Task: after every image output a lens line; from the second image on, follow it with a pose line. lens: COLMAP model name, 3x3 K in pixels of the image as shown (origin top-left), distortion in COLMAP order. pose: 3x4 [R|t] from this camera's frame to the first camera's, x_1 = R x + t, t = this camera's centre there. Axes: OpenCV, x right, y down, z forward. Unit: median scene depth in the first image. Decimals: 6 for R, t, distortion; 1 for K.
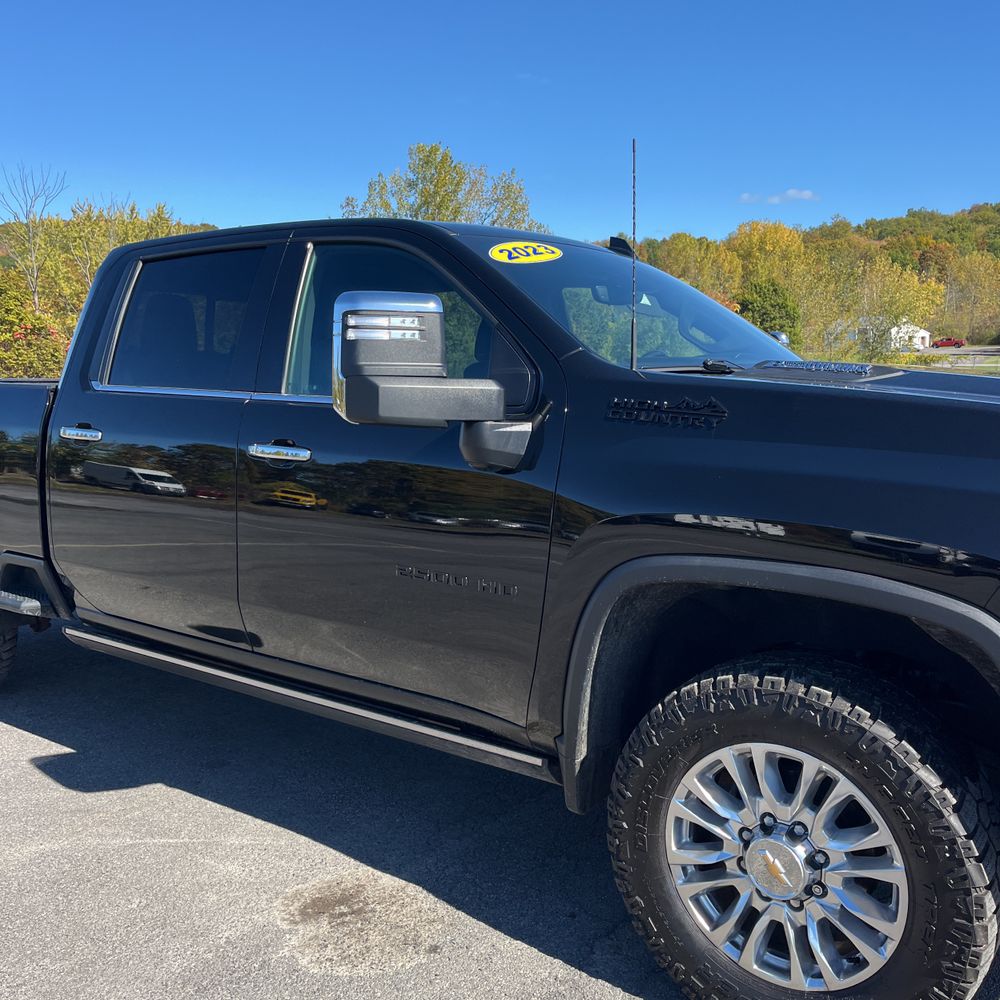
lens RADIAL K [[1017.4, 0, 504.6], [0, 1017.4, 495.7], [0, 0, 1]] dist [0.046030, -0.022243]
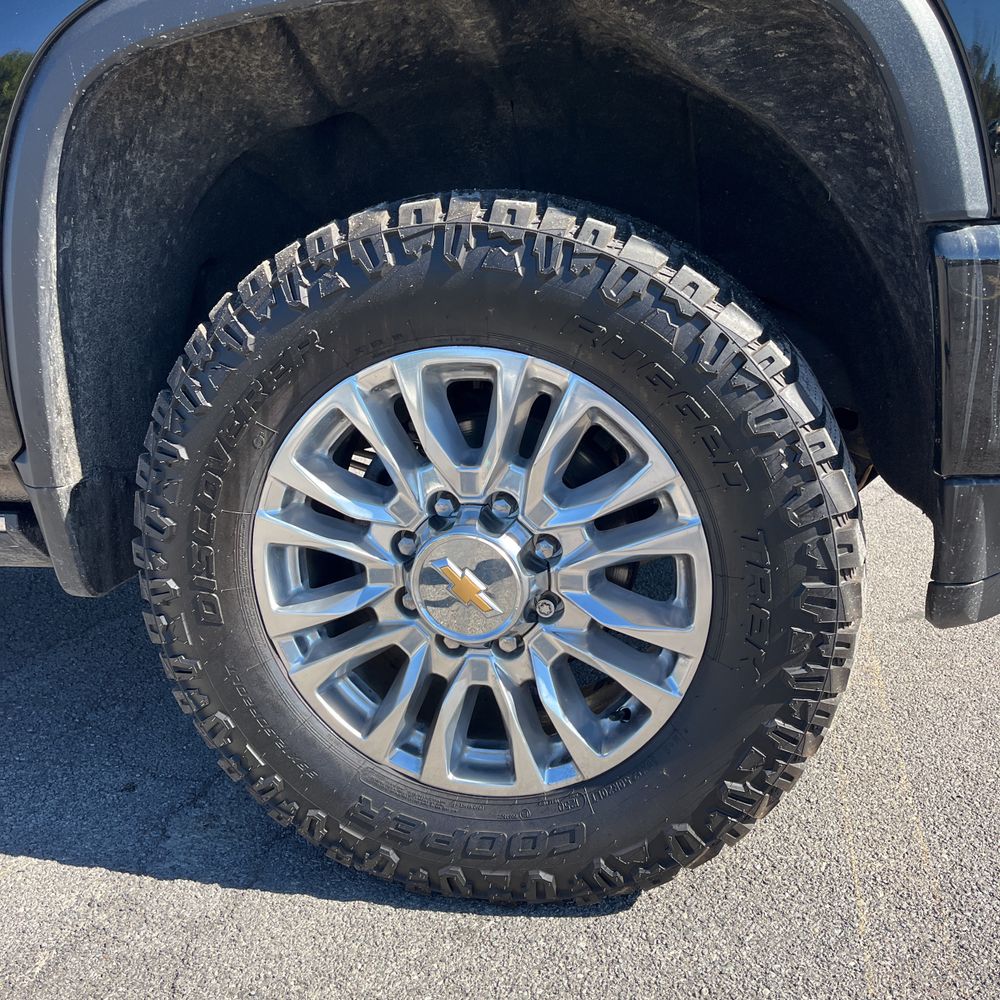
lens RADIAL K [[1013.1, 0, 488.6], [0, 1013.1, 504.1], [0, 0, 1]] dist [0.074751, -0.103185]
pose [[0.926730, -0.163341, 0.338366, 0.101663], [0.120906, 0.982303, 0.143050, 0.237497], [-0.355744, -0.091658, 0.930078, 0.496349]]
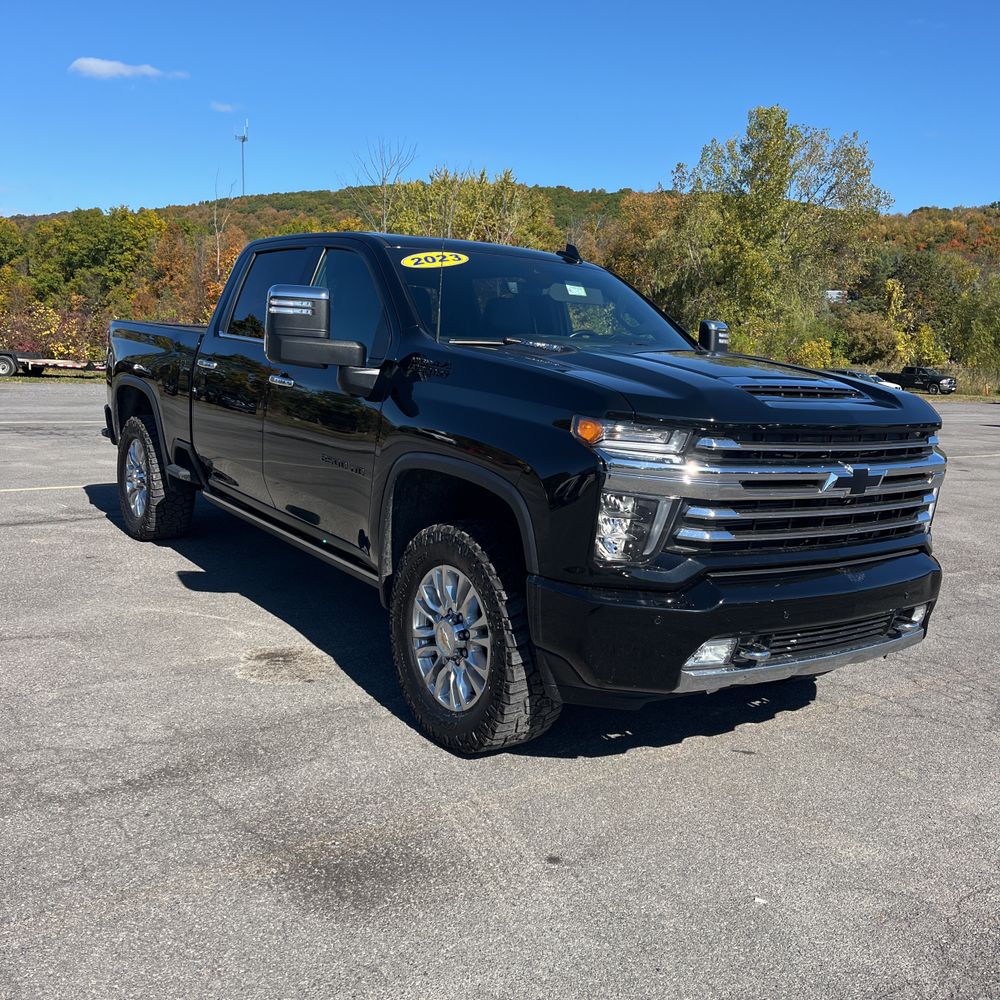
lens RADIAL K [[1023.9, 0, 495.4], [0, 1023.9, 497.3], [0, 0, 1]] dist [0.028121, 0.015146]
pose [[0.942964, 0.104198, -0.316168, 0.815008], [-0.093261, 0.994407, 0.049571, 0.037425], [0.319565, -0.017258, 0.947407, -0.550665]]
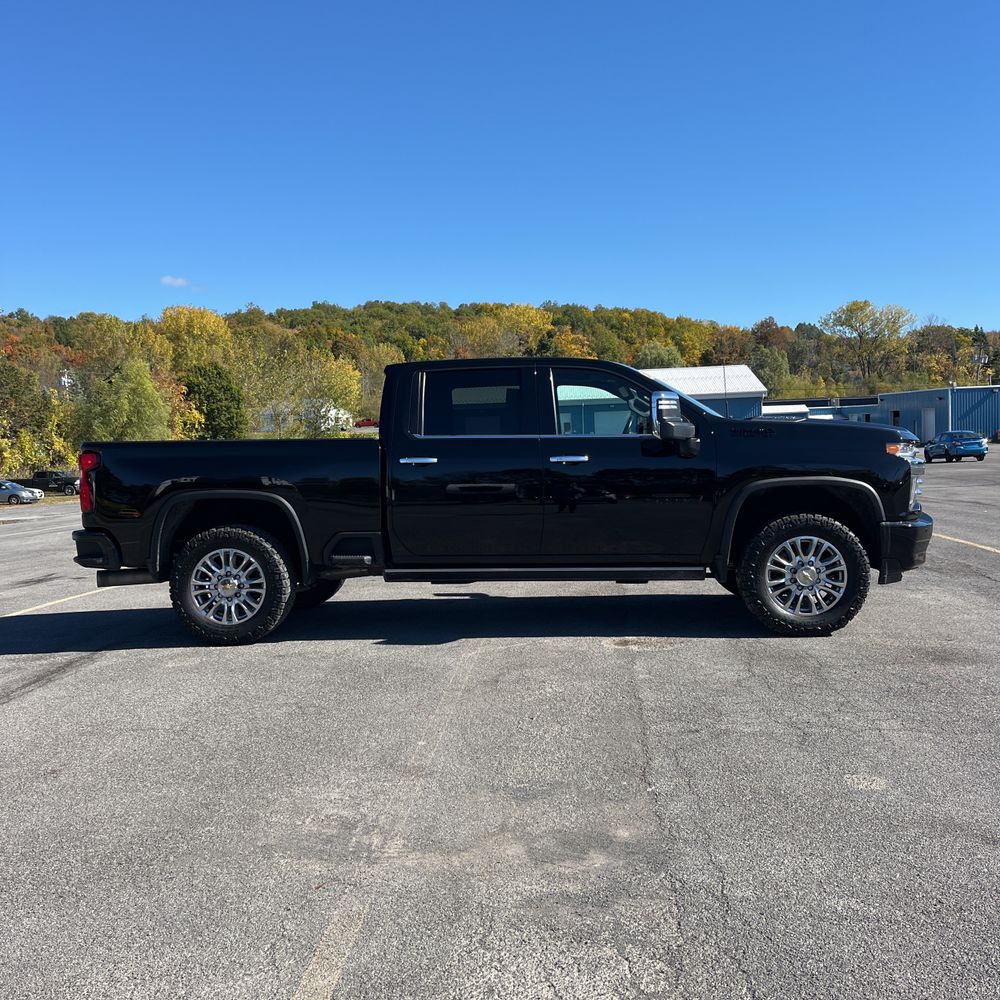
lens RADIAL K [[1027.2, 0, 501.3], [0, 1027.2, 490.8], [0, 0, 1]] dist [0.052762, -0.002419]
pose [[0.850922, -0.045819, 0.523289, -2.044977], [0.089746, 0.994223, -0.058882, 0.197029], [-0.517568, 0.097067, 0.850118, -1.147114]]
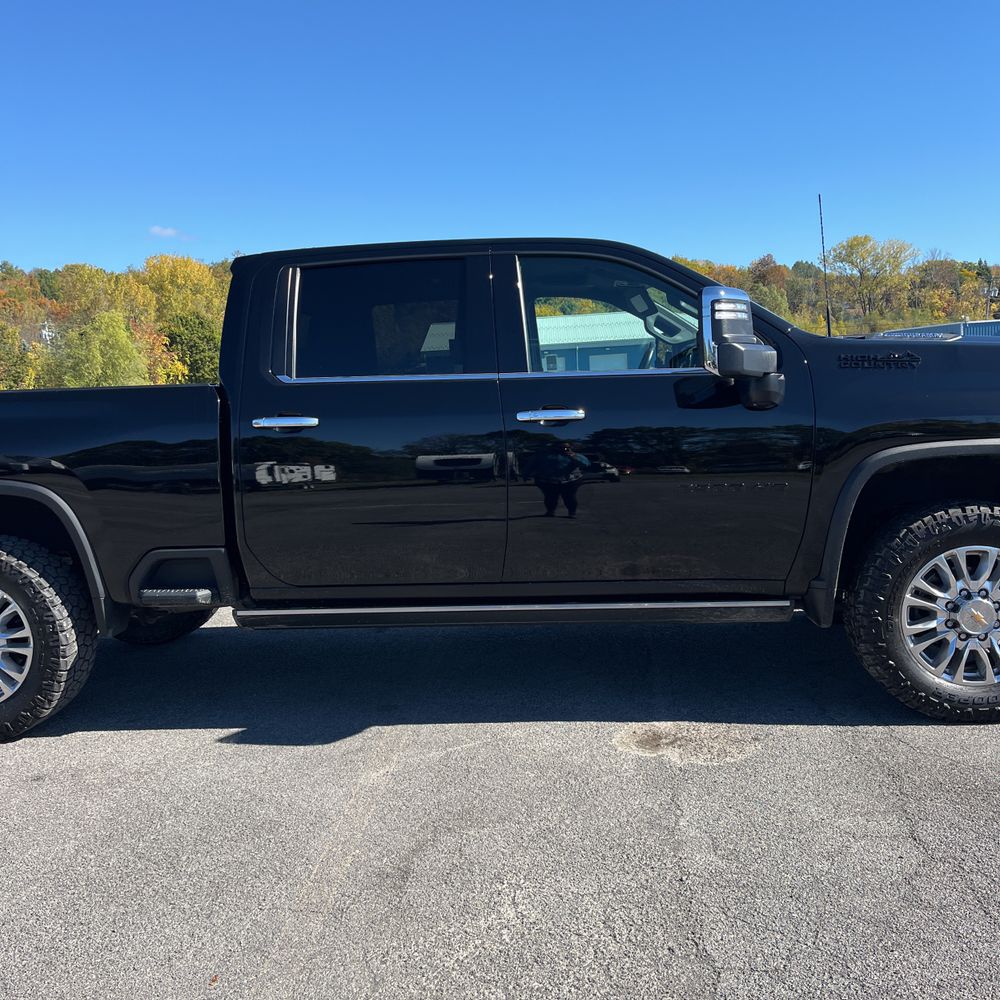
lens RADIAL K [[1023.9, 0, 495.4], [0, 1023.9, 497.3], [0, 0, 1]] dist [0.028121, 0.015146]
pose [[0.850745, -0.091659, 0.517524, -1.256705], [0.107885, 0.994163, -0.001274, 0.071744], [-0.514386, 0.056917, 0.855668, -0.085154]]
